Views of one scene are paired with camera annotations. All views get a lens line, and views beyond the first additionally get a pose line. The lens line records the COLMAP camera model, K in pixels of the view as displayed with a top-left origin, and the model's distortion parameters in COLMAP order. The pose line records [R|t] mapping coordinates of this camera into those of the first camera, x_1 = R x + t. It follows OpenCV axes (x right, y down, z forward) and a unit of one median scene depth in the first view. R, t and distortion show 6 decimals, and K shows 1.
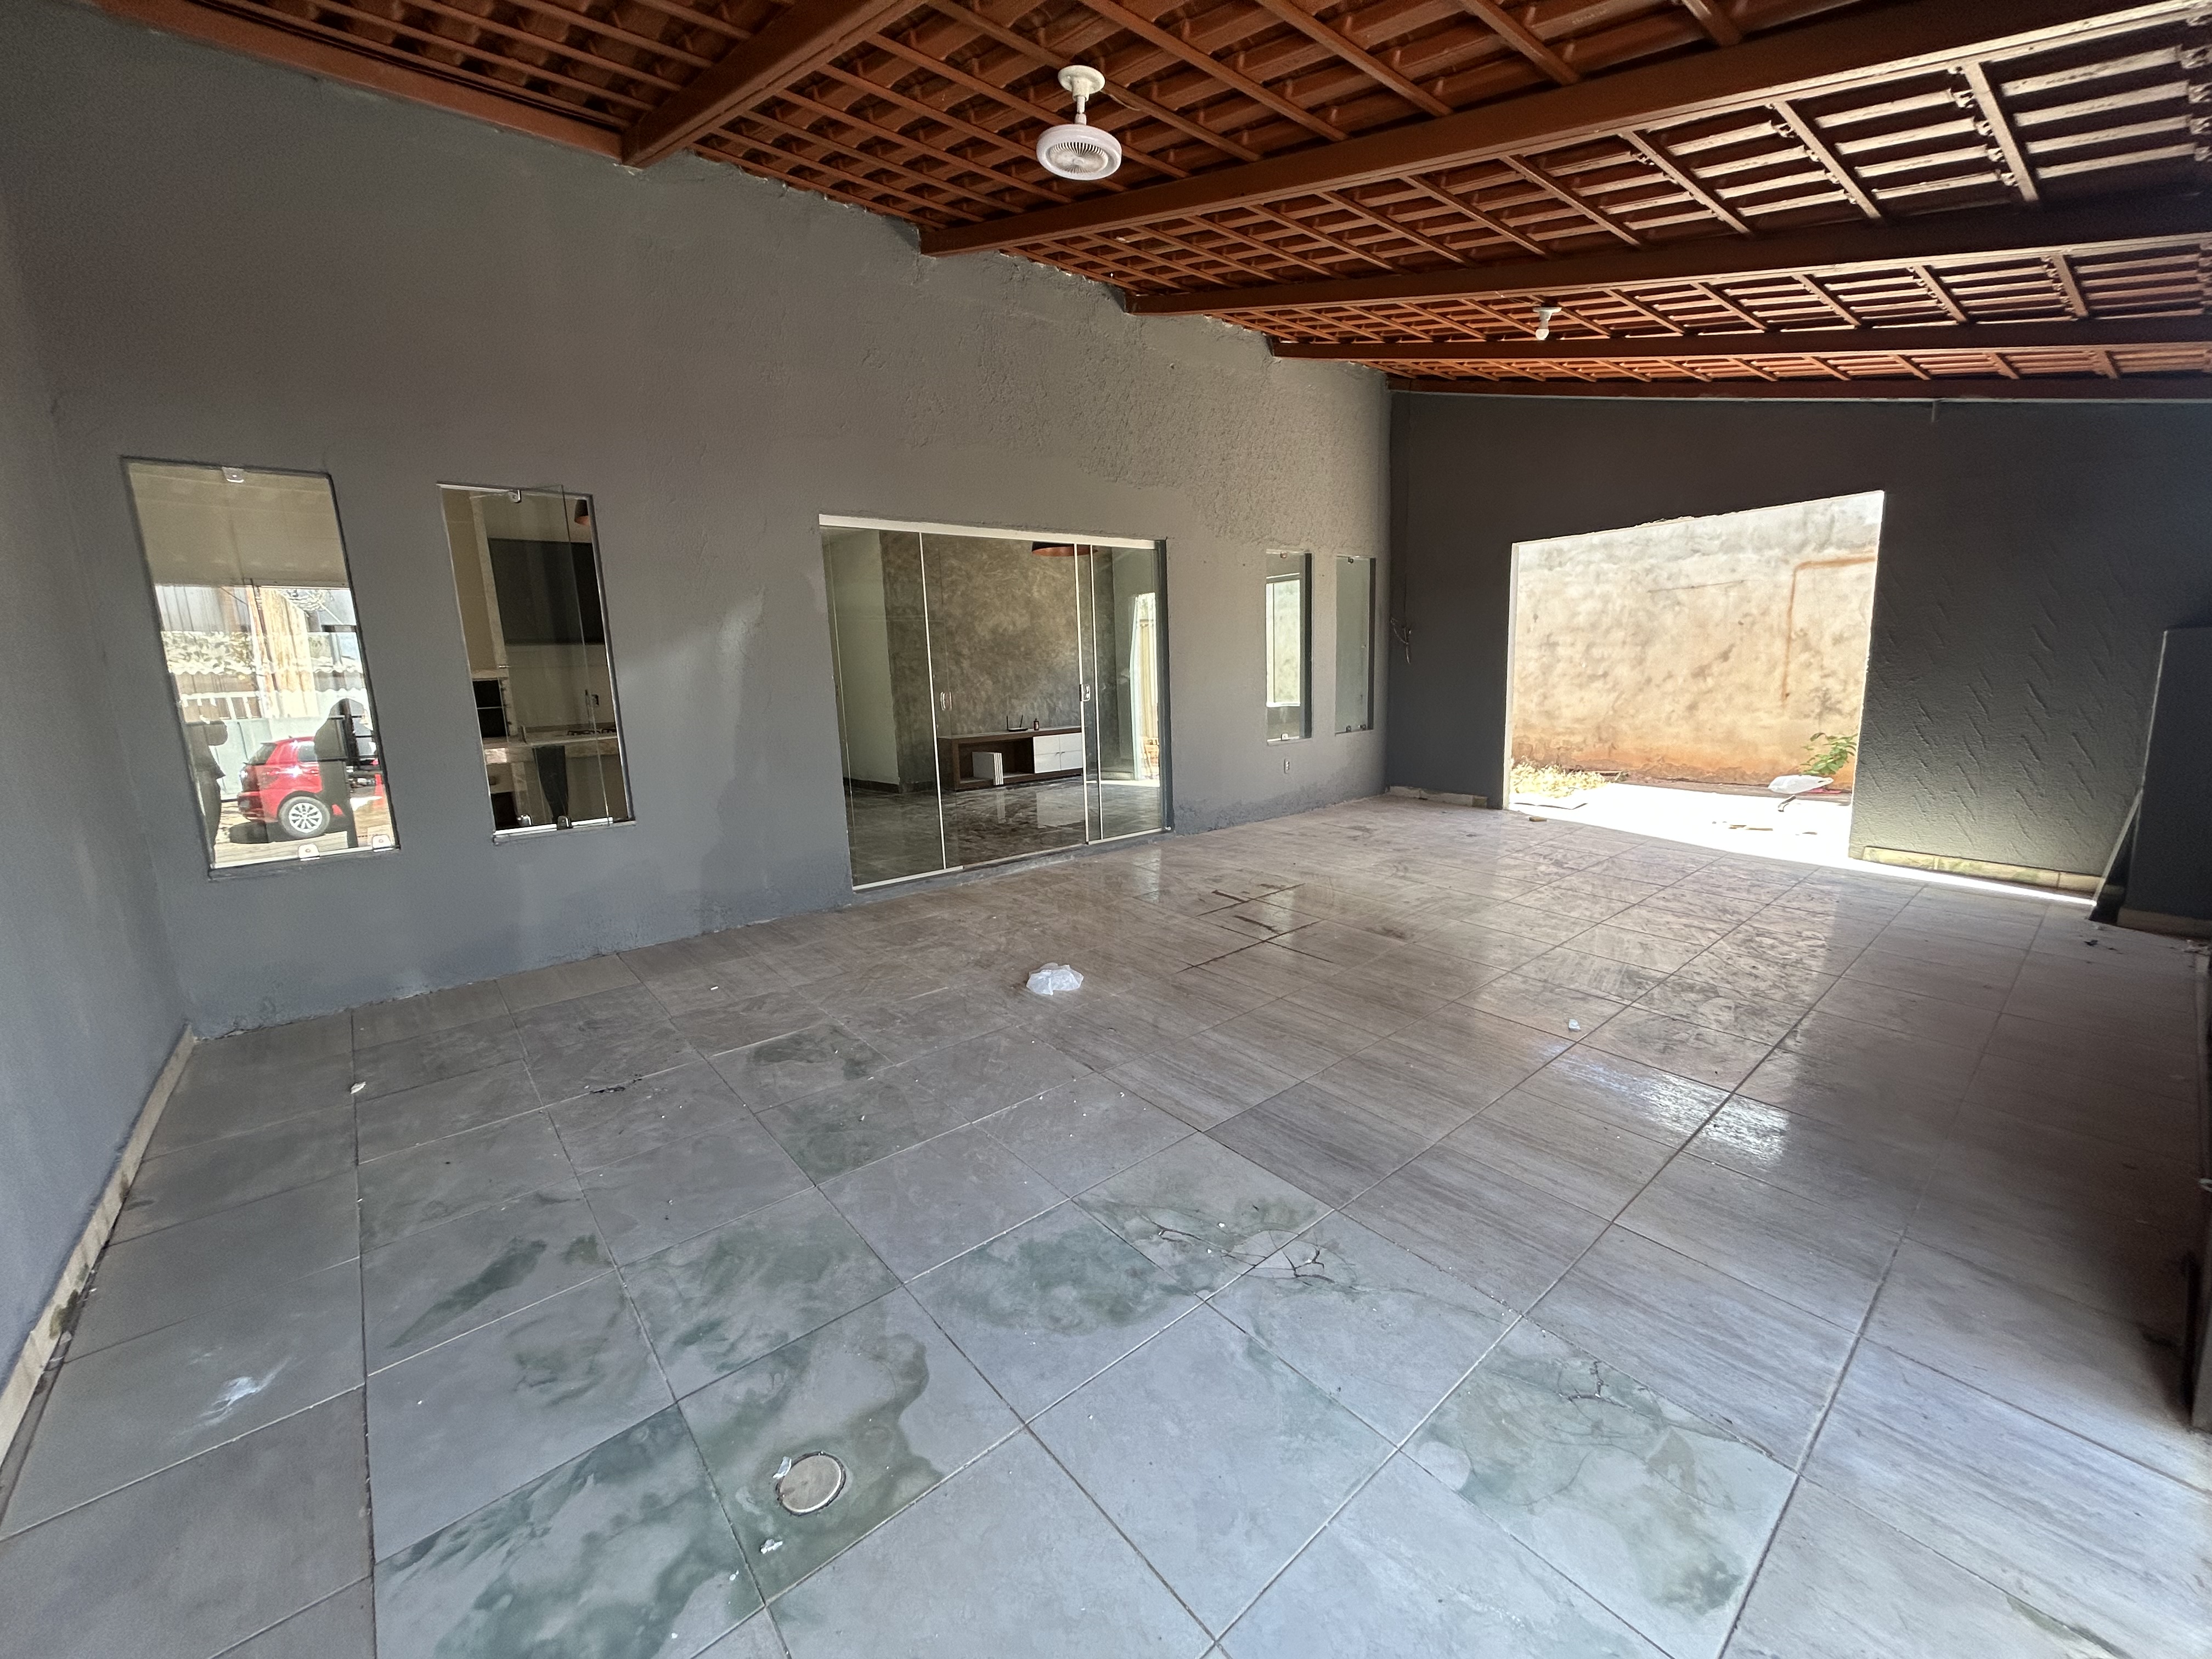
lens RADIAL K [[889.1, 0, 1101.4], [0, 889.1, 828.8], [0, 0, 1]] dist [0.001168, 0.000637]
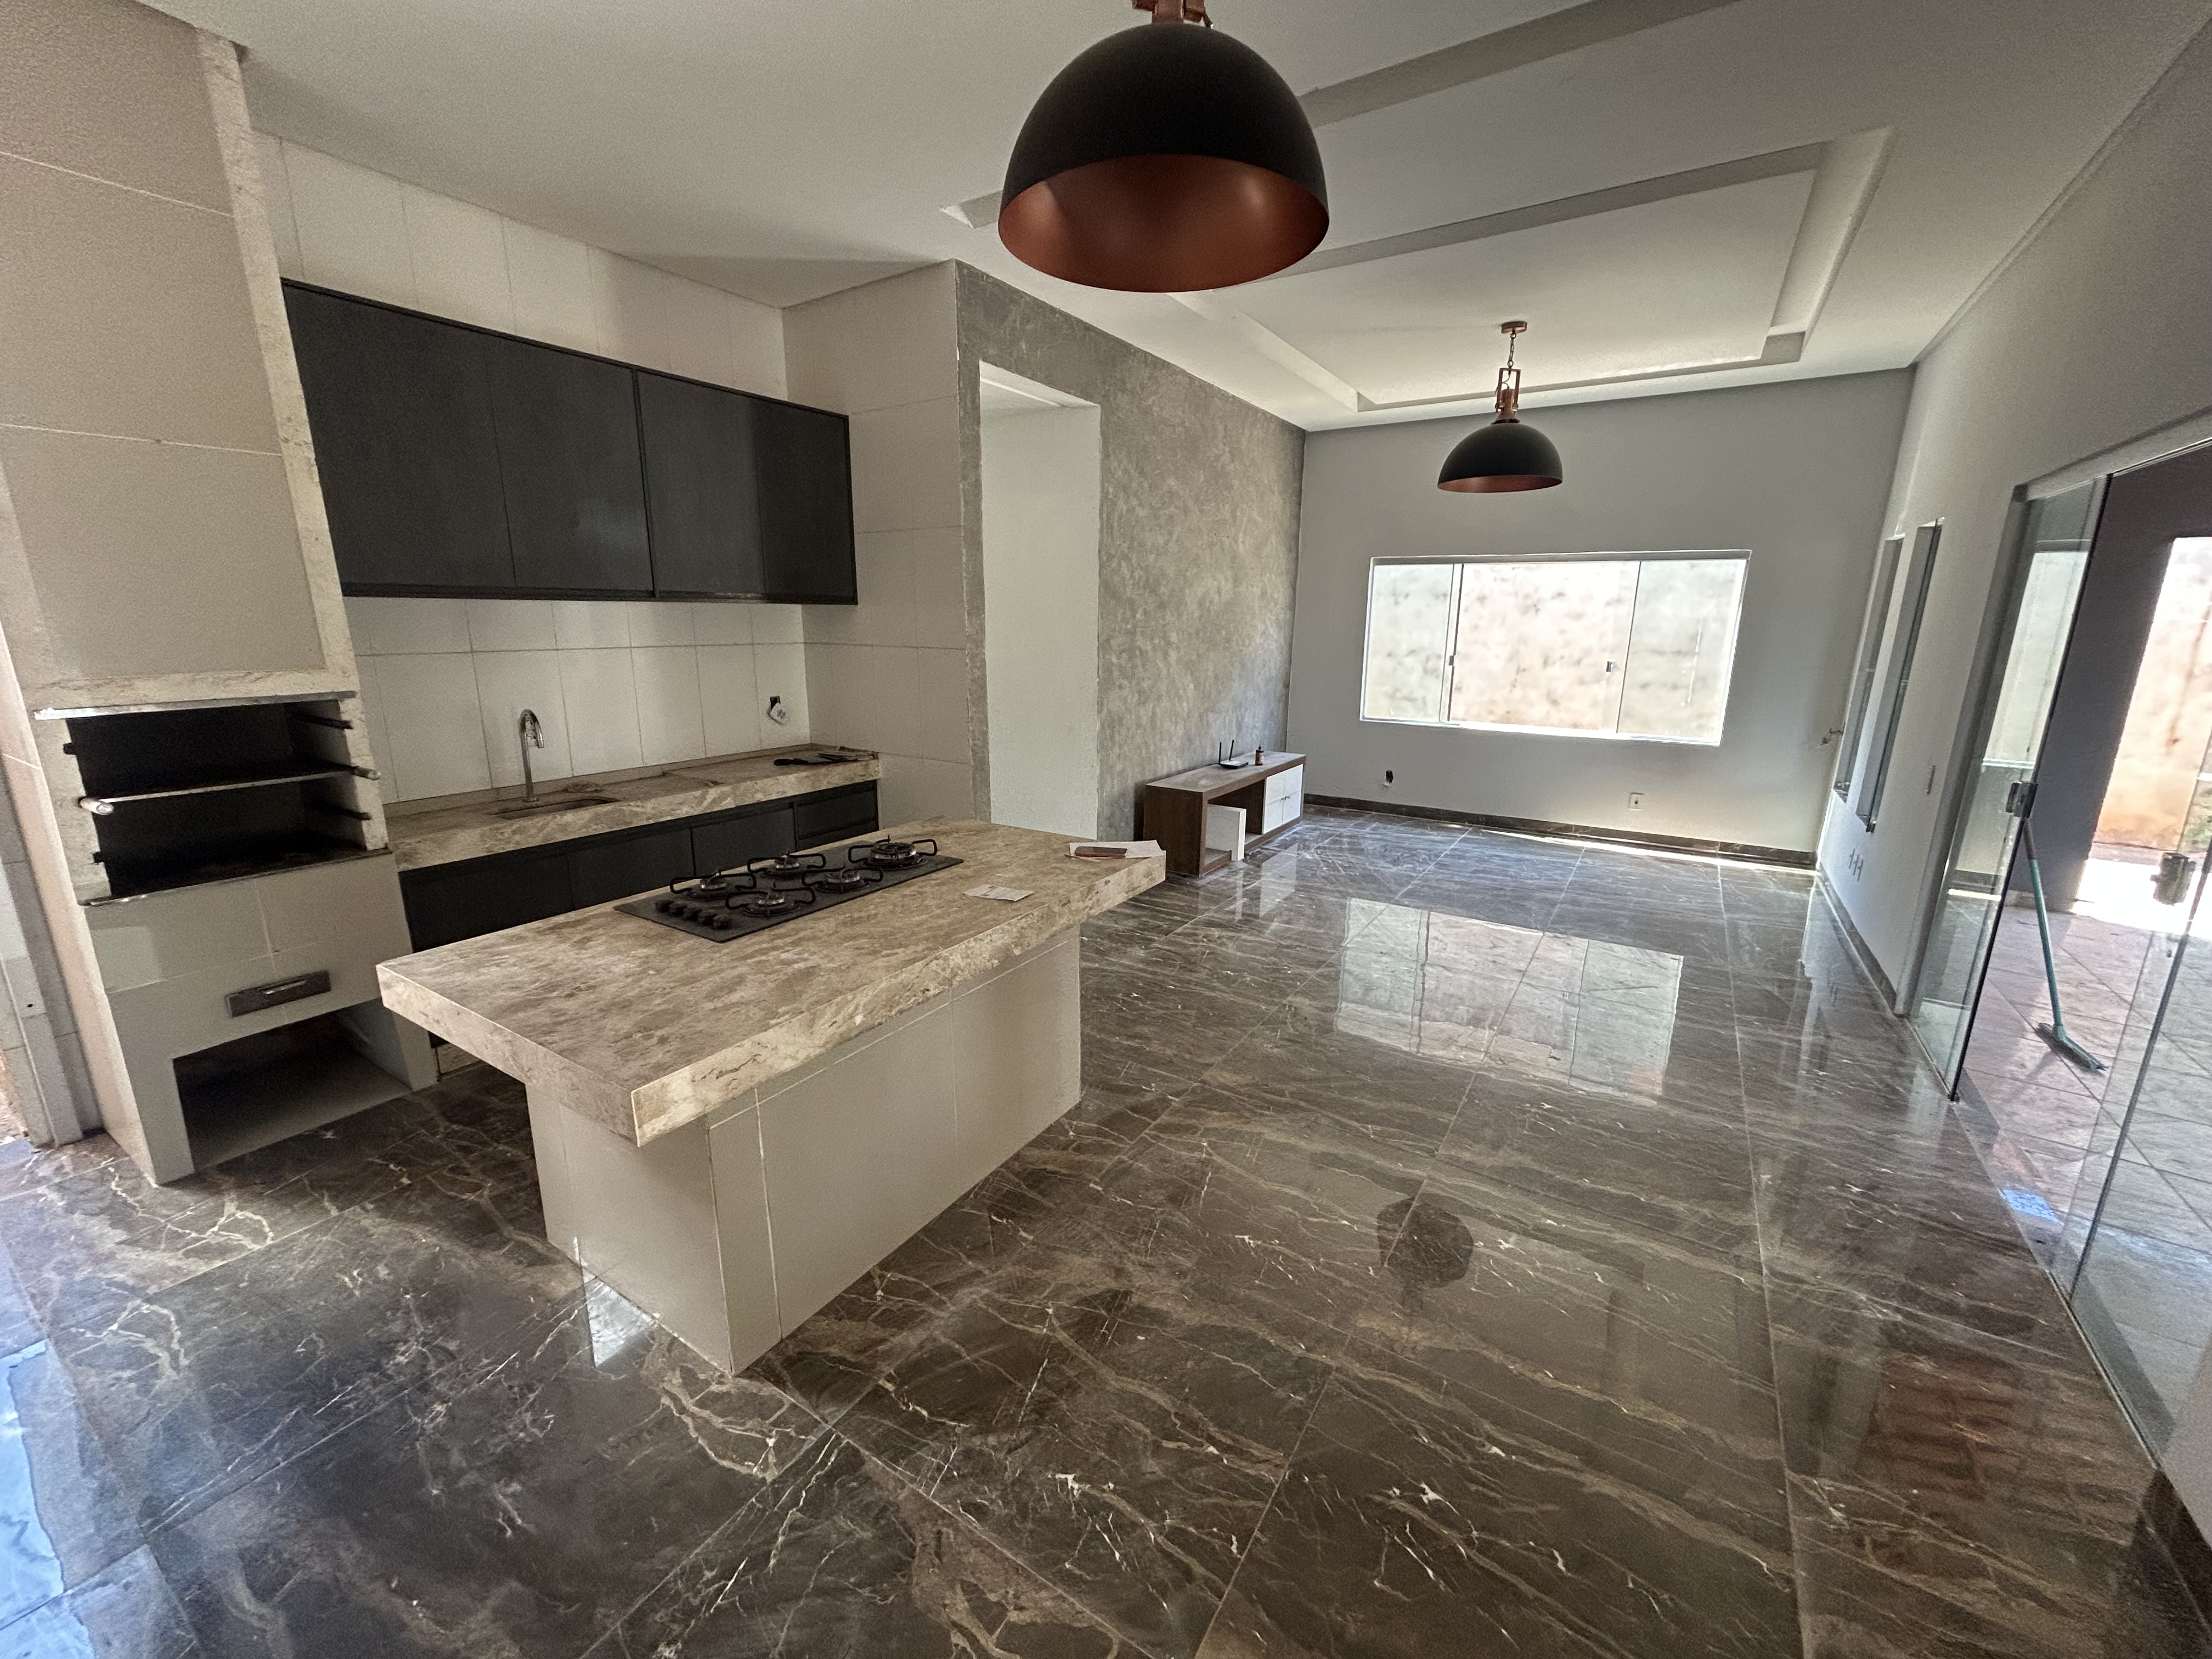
lens RADIAL K [[889.1, 0, 1101.4], [0, 889.1, 828.8], [0, 0, 1]] dist [0.001168, 0.000637]
pose [[0.957963, -0.016537, 0.286414, -0.418695], [0.001912, 0.998683, 0.051268, -0.114406], [-0.286885, -0.048565, 0.956733, 0.492628]]
